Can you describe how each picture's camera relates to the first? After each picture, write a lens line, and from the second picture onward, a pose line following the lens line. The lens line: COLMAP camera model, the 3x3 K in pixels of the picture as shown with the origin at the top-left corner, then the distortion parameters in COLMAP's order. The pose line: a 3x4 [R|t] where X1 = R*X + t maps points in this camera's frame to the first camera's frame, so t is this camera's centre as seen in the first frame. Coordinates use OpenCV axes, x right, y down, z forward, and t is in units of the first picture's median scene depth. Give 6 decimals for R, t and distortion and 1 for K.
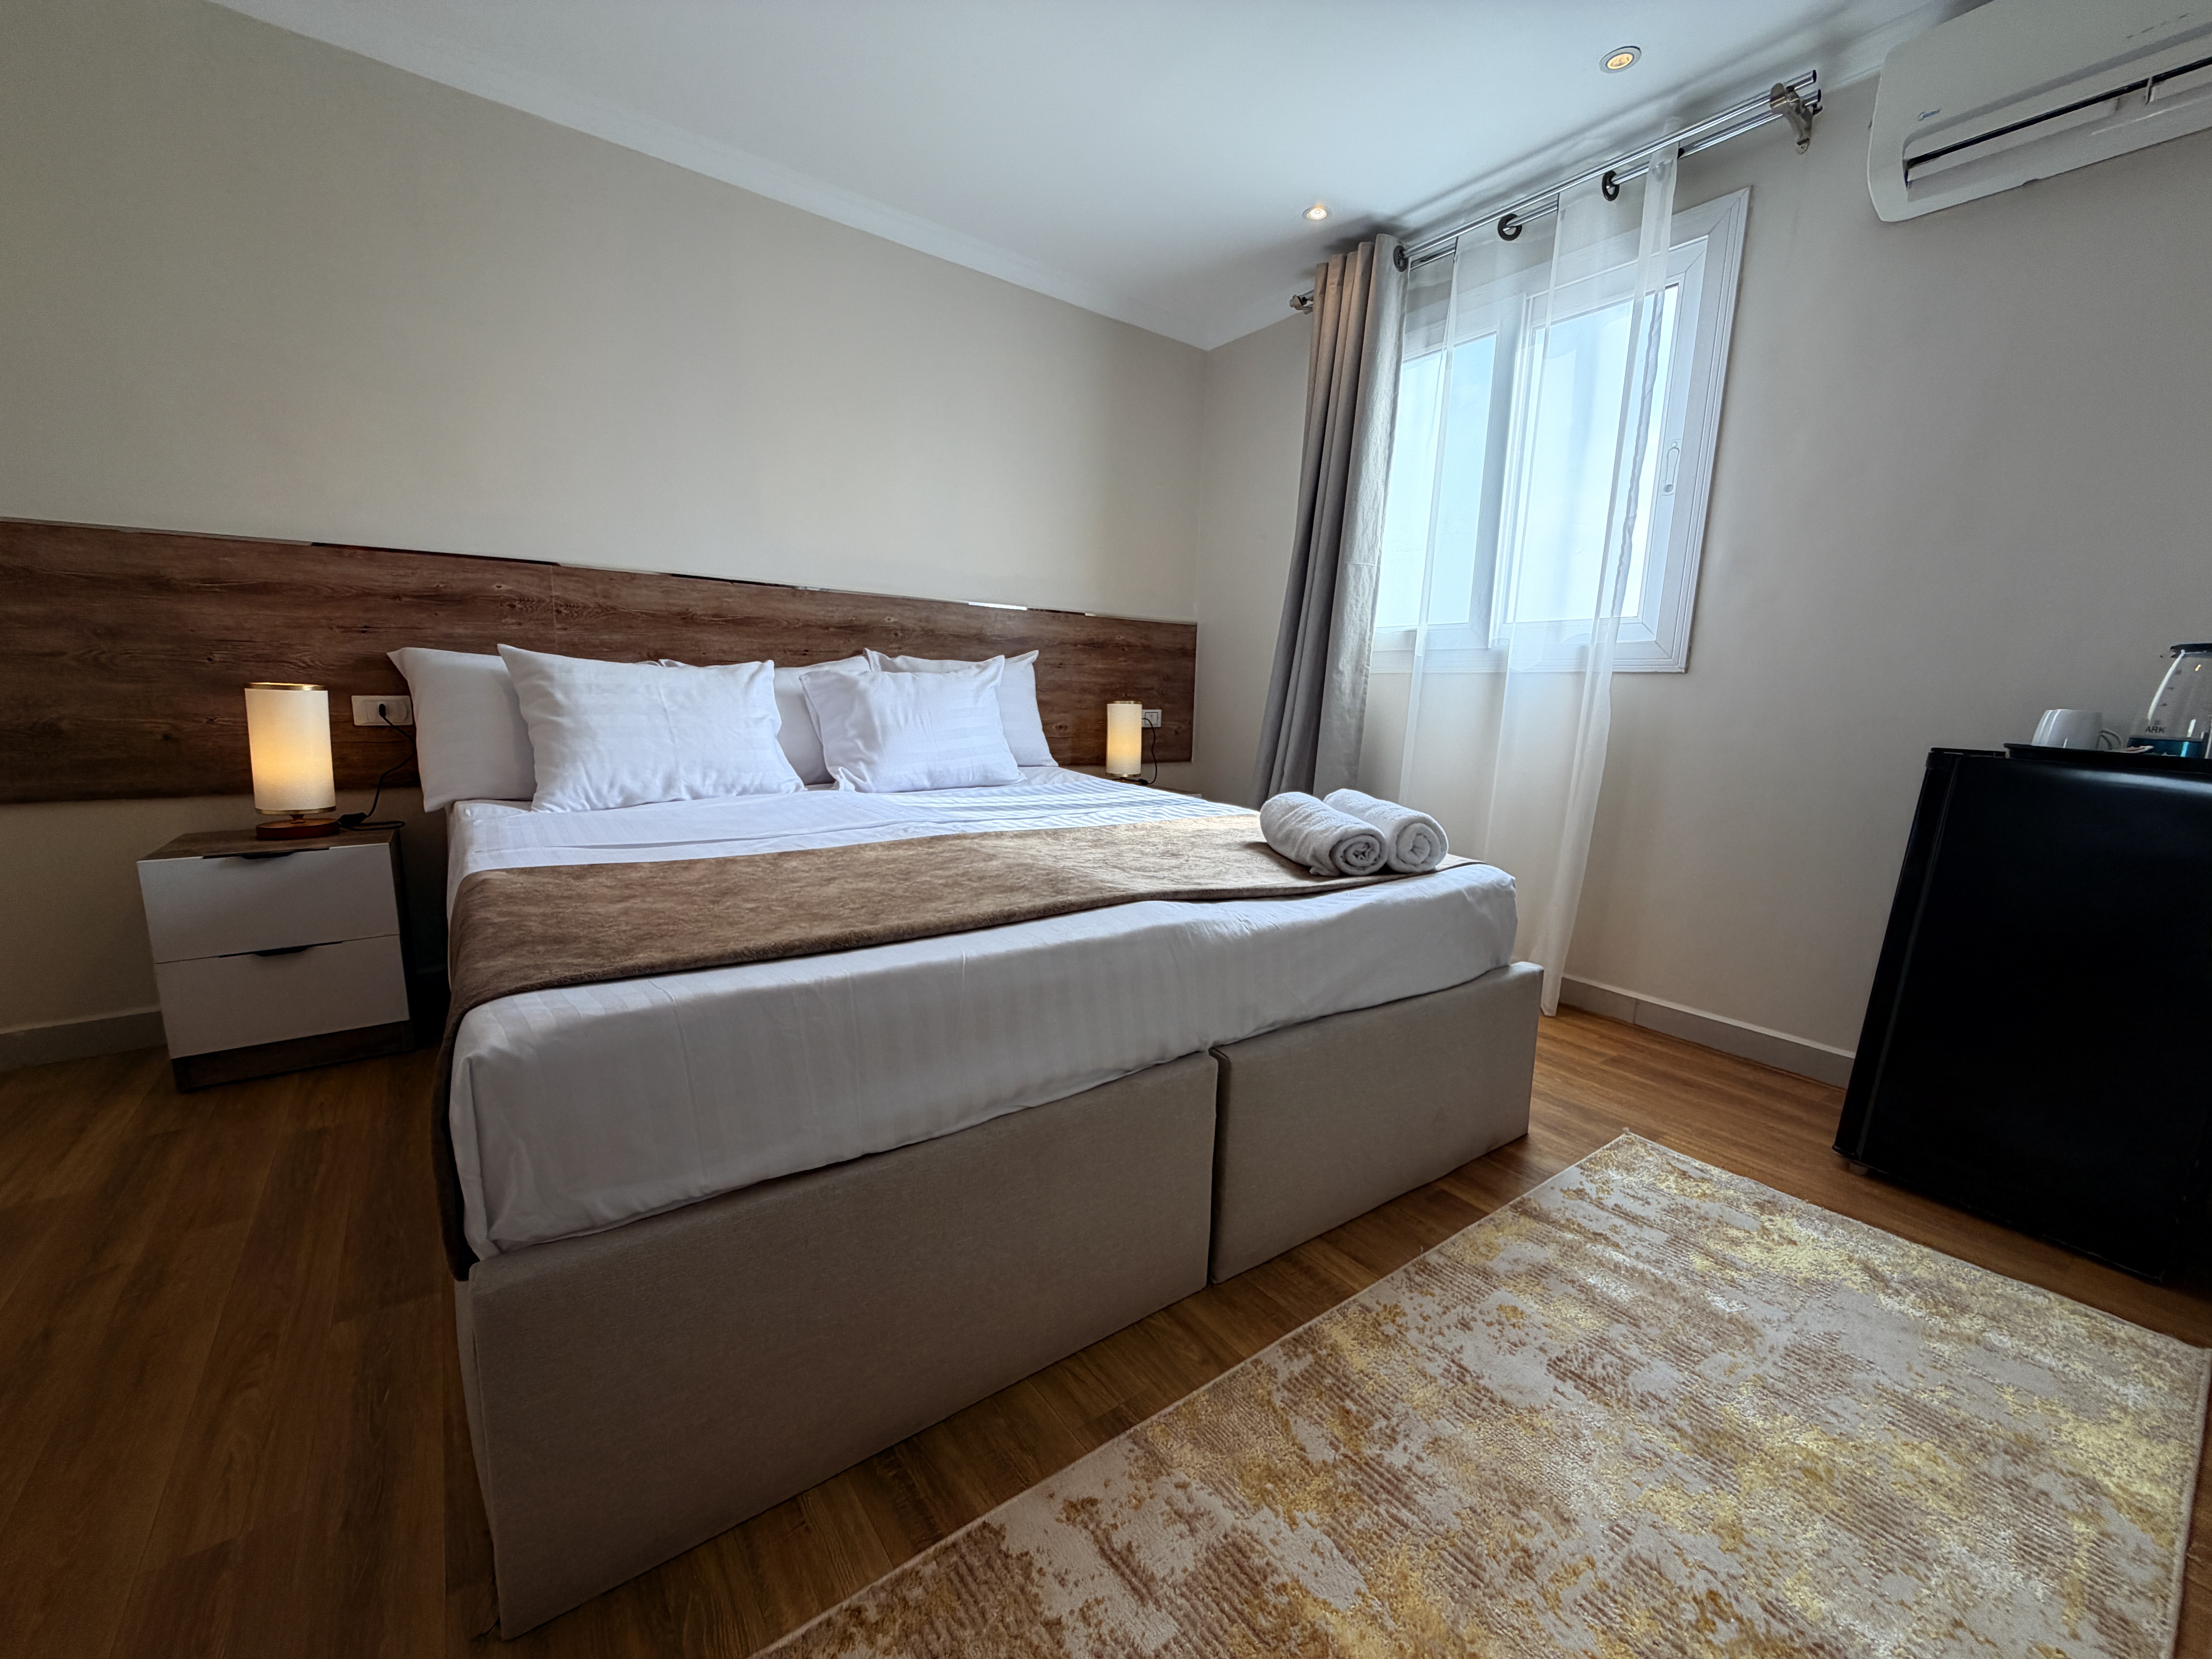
lens RADIAL K [[882.2, 0, 1099.1], [0, 882.2, 836.1], [0, 0, 1]] dist [-0.000728, 0.000155]
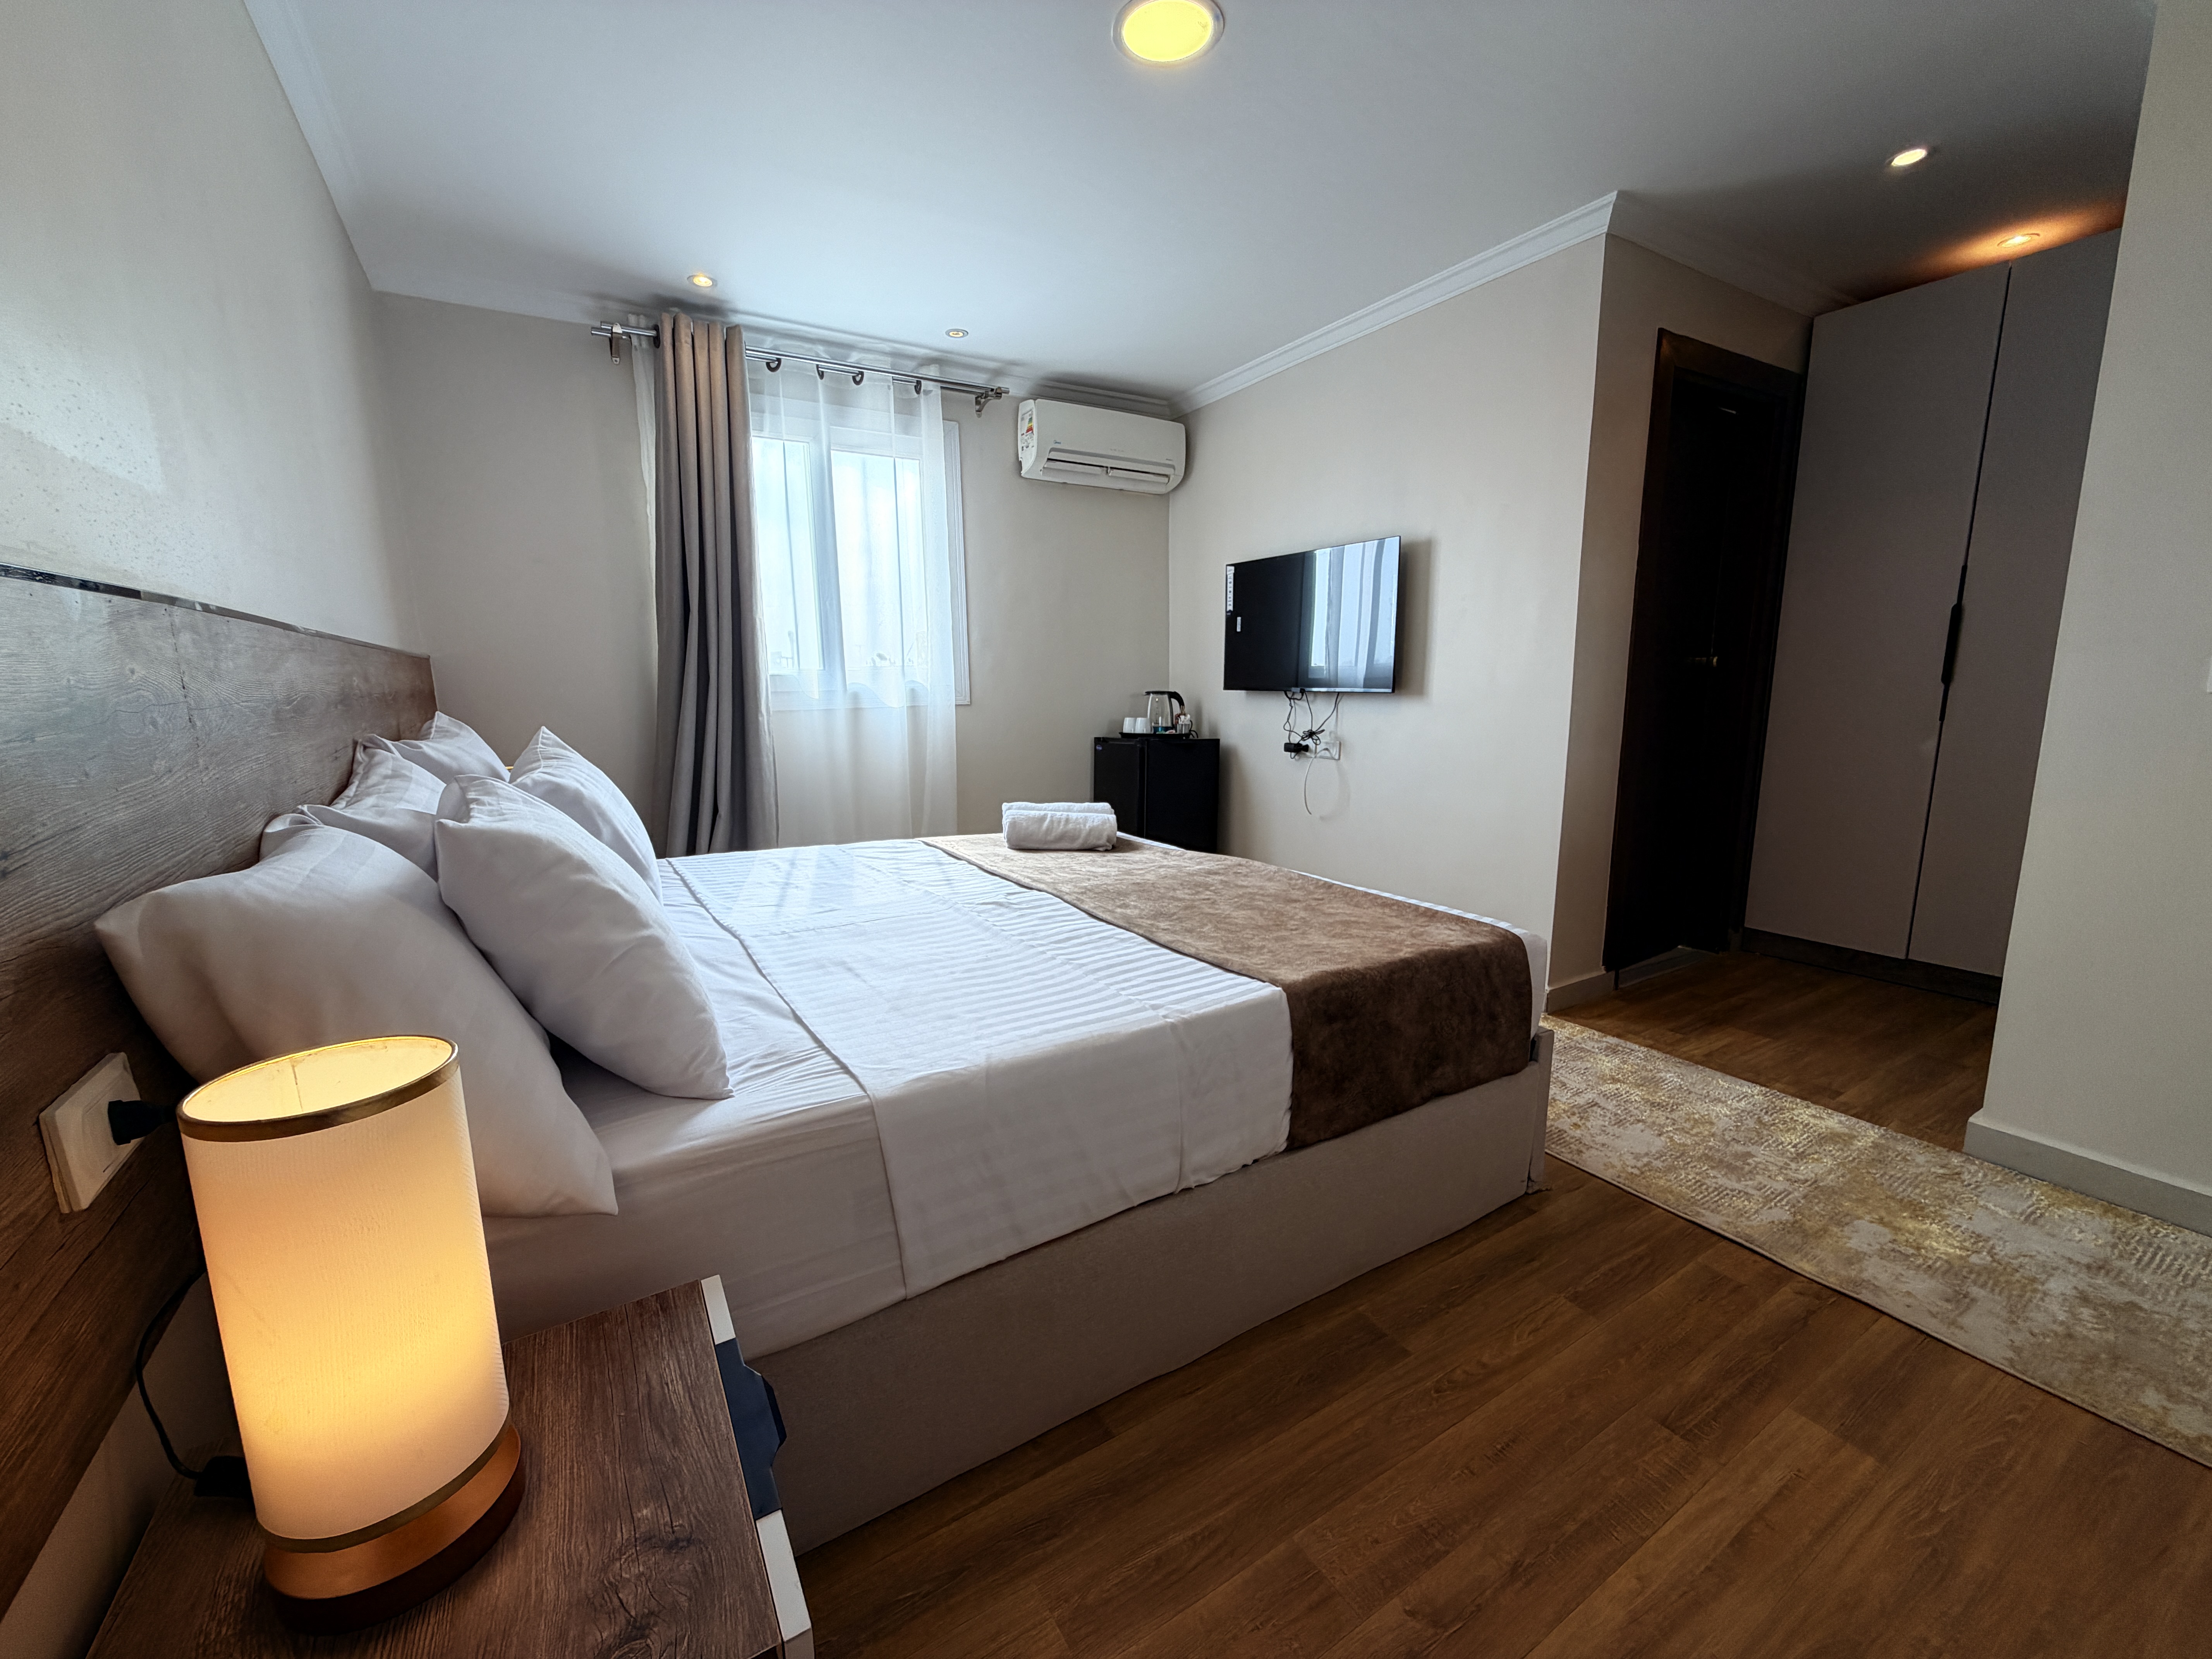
lens RADIAL K [[882.2, 0, 1099.1], [0, 882.2, 836.1], [0, 0, 1]] dist [-0.000728, 0.000155]
pose [[0.085508, -0.206697, 0.974661, -1.084268], [0.176150, 0.965970, 0.189400, -0.238410], [-0.980642, 0.155492, 0.119008, 0.656942]]
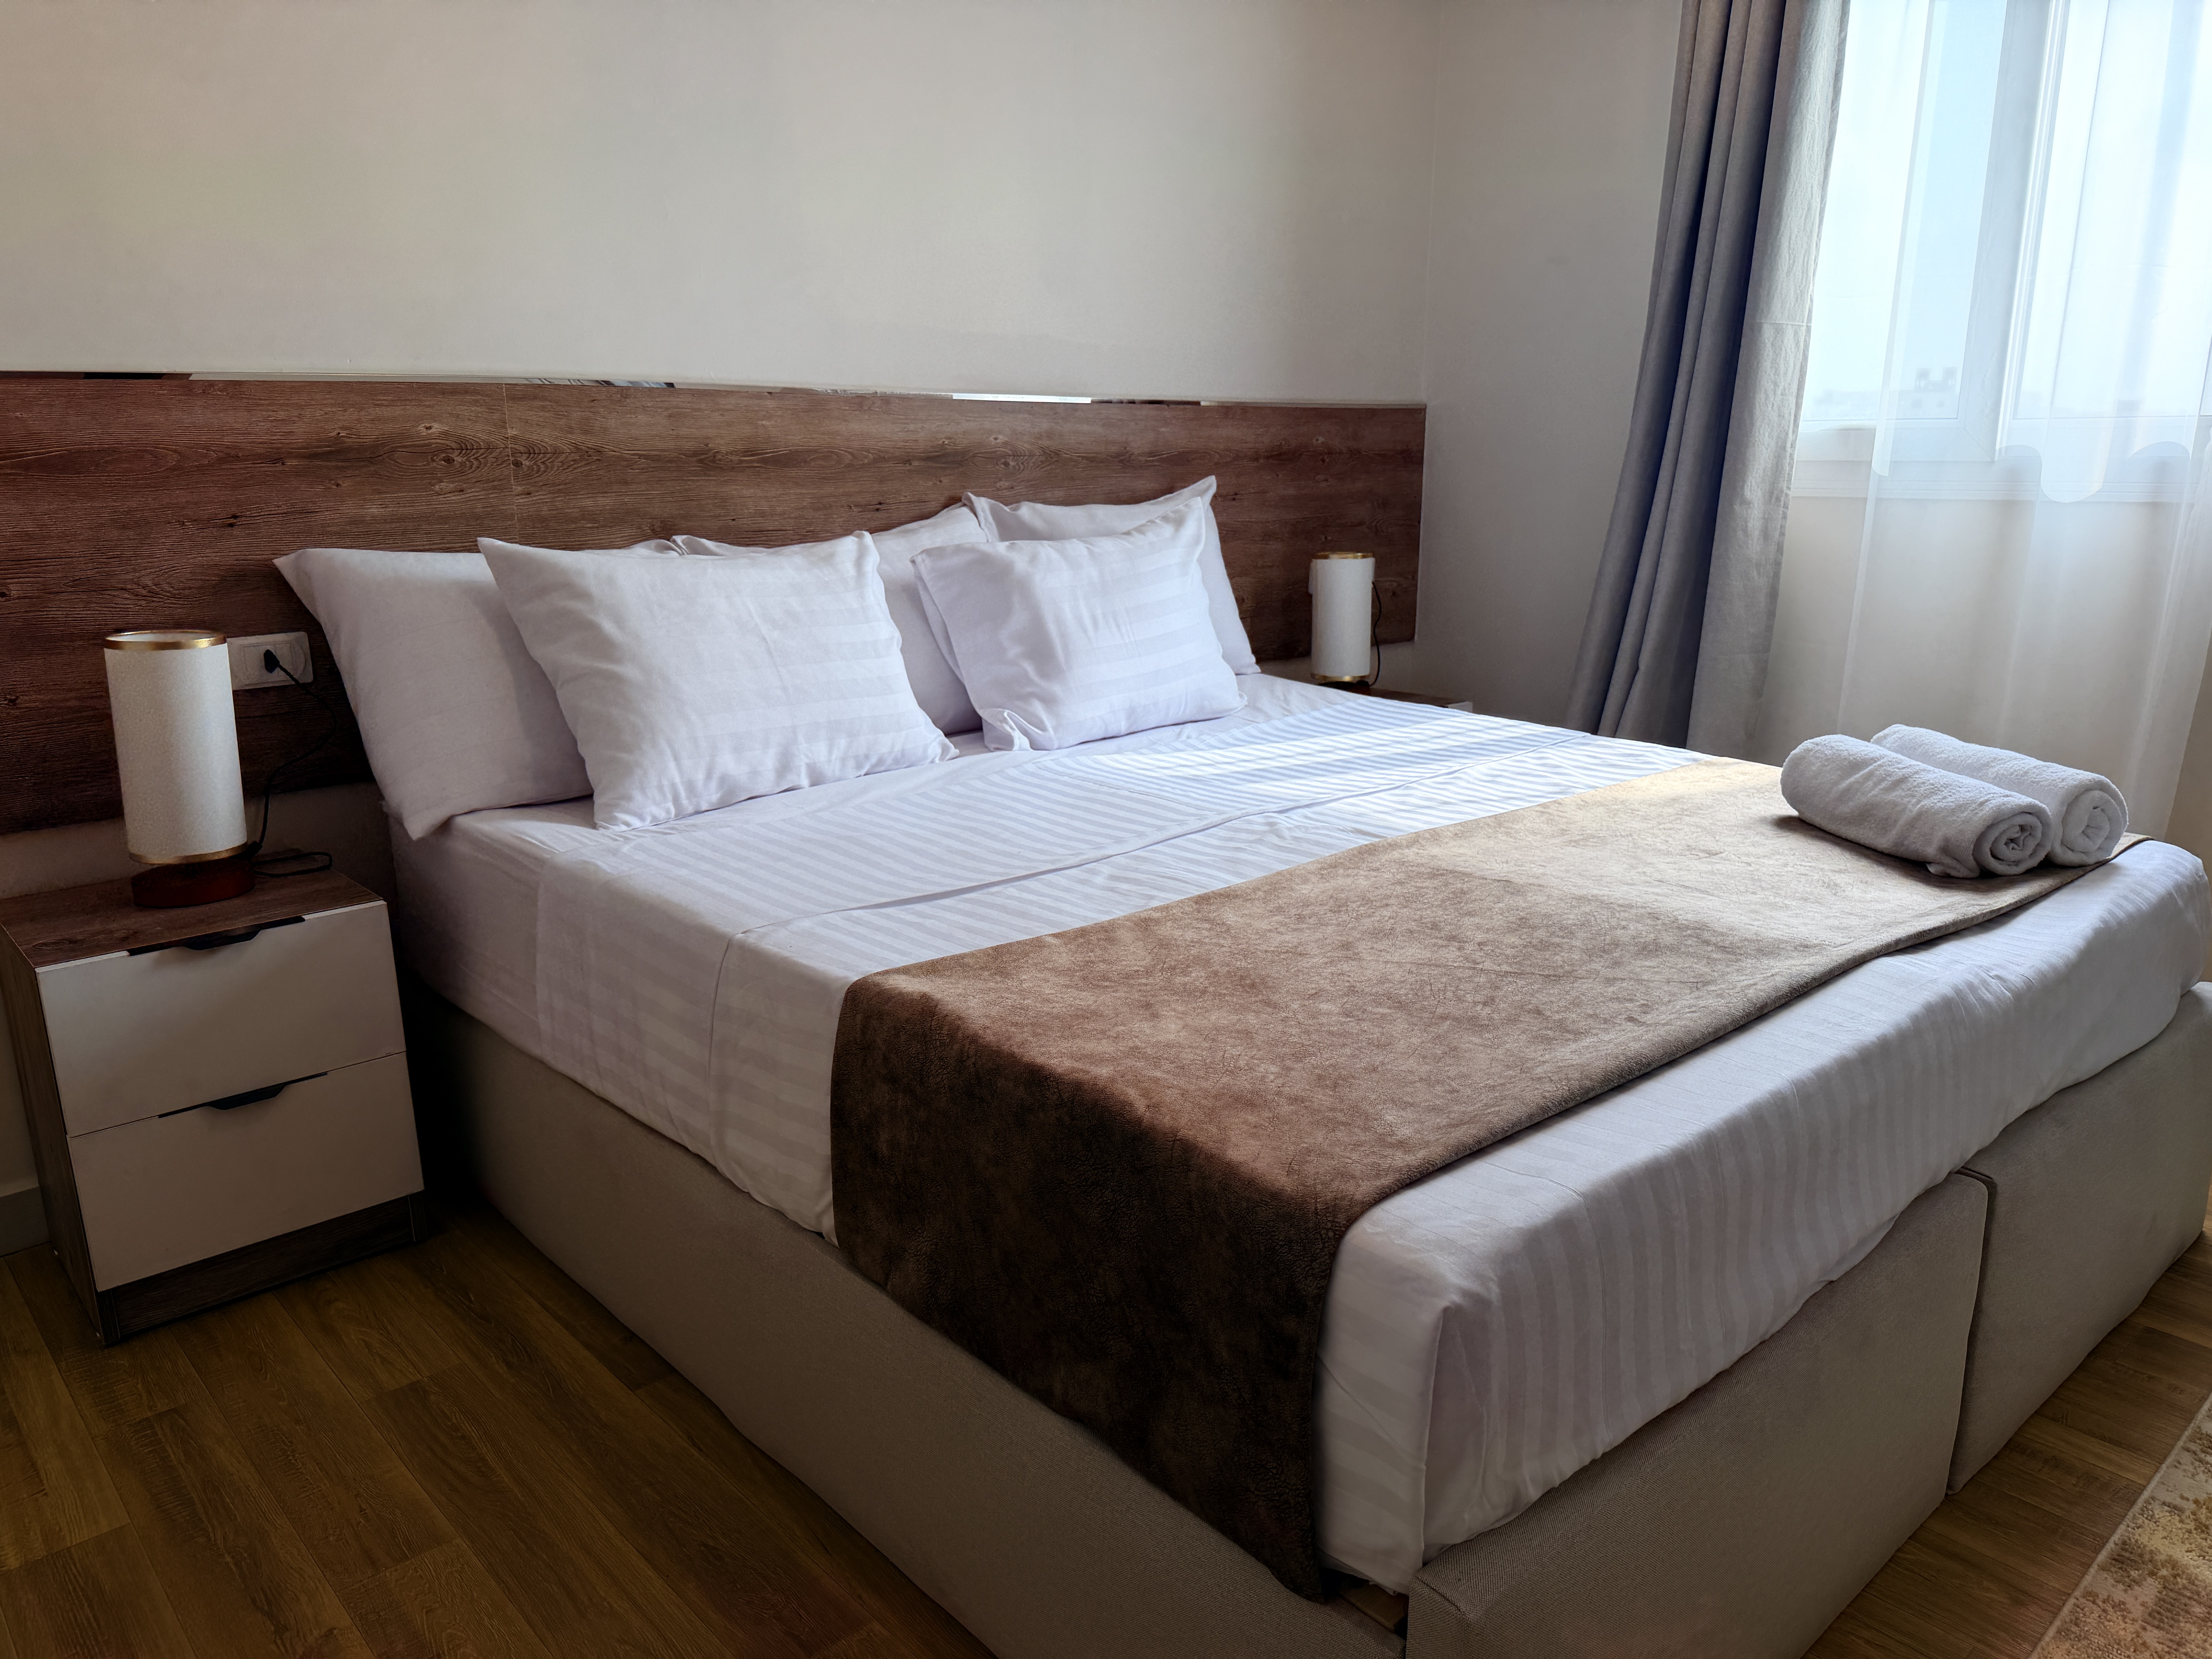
lens RADIAL K [[1559.2, 0, 1101.4], [0, 1559.2, 834.6], [0, 0, 1]] dist [0.063174, -0.079666]
pose [[0.993930, -0.055272, 0.095124, -0.393461], [0.047546, 0.995526, 0.081653, -0.091116], [-0.099211, -0.076635, 0.992111, -0.080274]]
